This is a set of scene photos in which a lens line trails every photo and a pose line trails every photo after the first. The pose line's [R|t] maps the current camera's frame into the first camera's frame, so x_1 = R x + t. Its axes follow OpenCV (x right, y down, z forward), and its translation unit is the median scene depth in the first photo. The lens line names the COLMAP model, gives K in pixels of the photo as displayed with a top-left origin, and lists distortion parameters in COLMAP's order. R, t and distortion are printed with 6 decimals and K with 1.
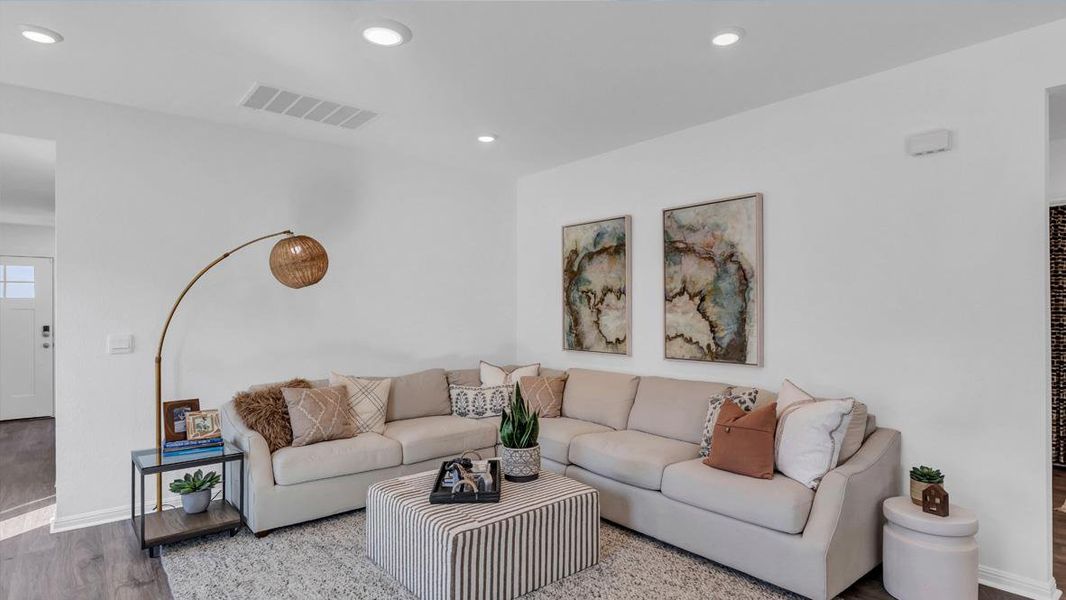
lens RADIAL K [[575.0, 0, 533.0], [0, 575.0, 300.0], [0, 0, 1]] dist [-0.003109, 0.000086]
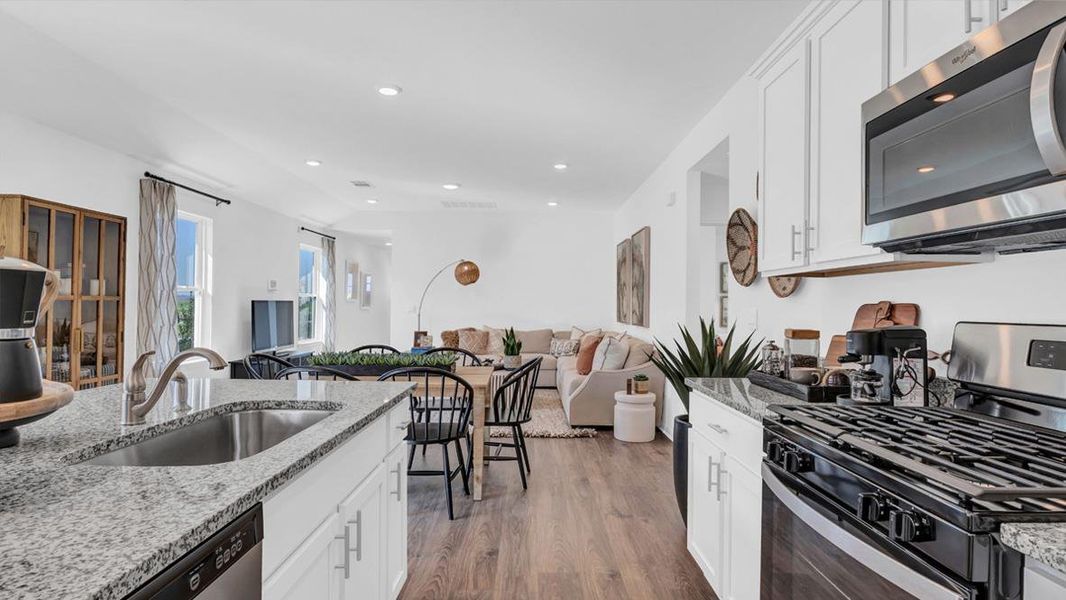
lens RADIAL K [[575.0, 0, 533.0], [0, 575.0, 300.0], [0, 0, 1]] dist [-0.003109, 0.000086]
pose [[0.789195, 0.004607, -0.614125, 1.201472], [-0.005111, 0.999987, 0.000934, 0.033613], [0.614121, 0.002402, 0.789208, -0.608148]]
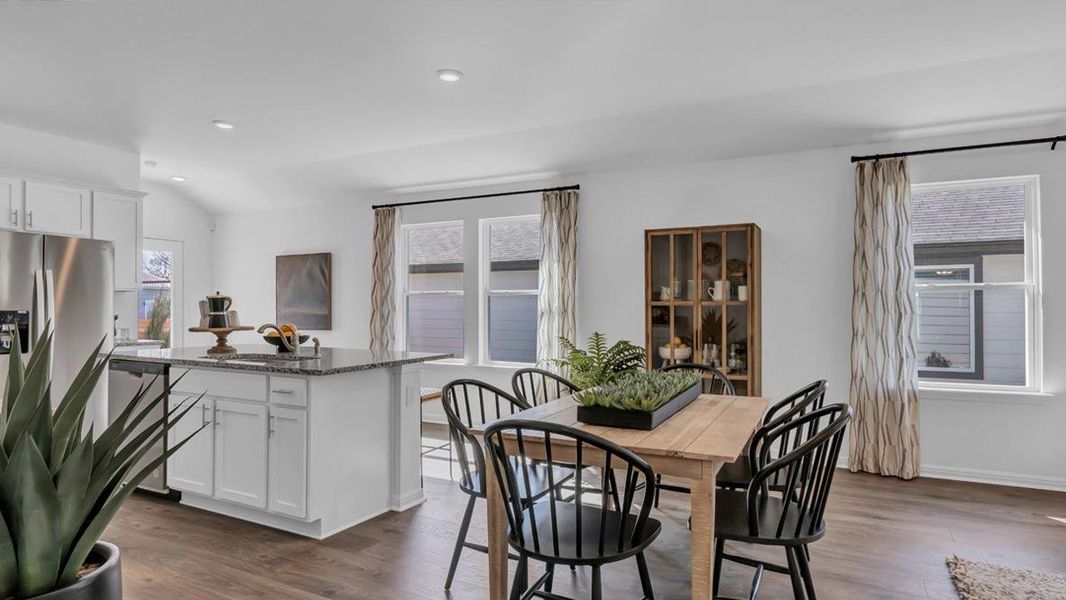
lens RADIAL K [[575.4, 0, 552.9], [0, 575.4, 304.3], [0, 0, 1]] dist [-0.006965, -0.000816]
pose [[-0.900114, 0.004085, -0.435635, 0.712415], [0.011416, 0.999834, -0.014214, 0.048896], [0.435505, -0.017768, -0.900011, 0.679446]]
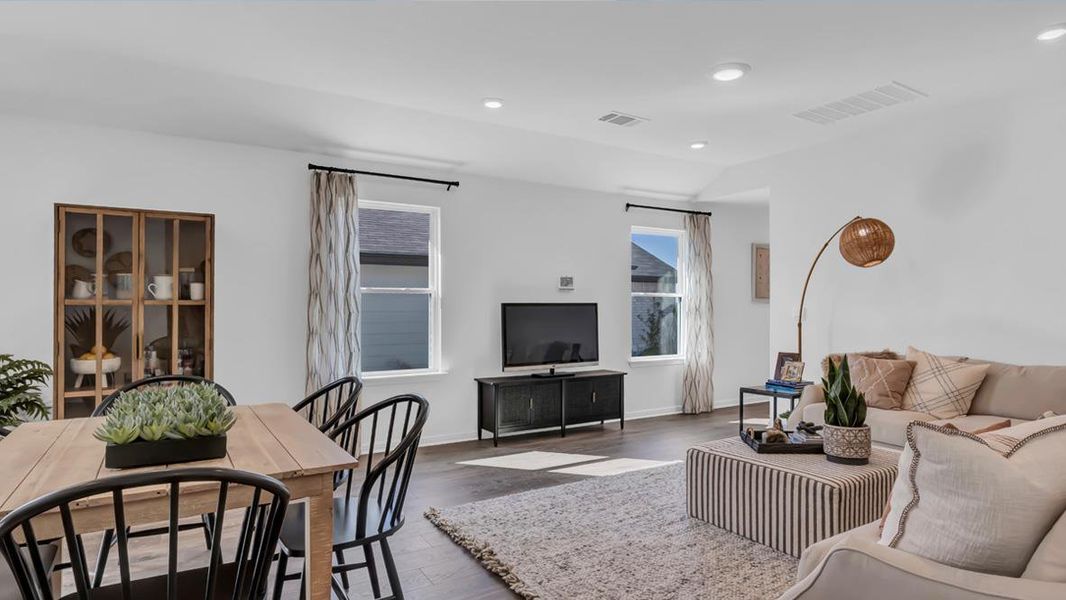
lens RADIAL K [[575.0, 0, 533.0], [0, 575.0, 300.0], [0, 0, 1]] dist [-0.003109, 0.000086]
pose [[-0.119605, -0.005559, -0.992806, 0.814963], [0.012917, 0.999891, -0.007155, 0.044883], [0.992738, -0.013680, -0.119520, 0.515739]]
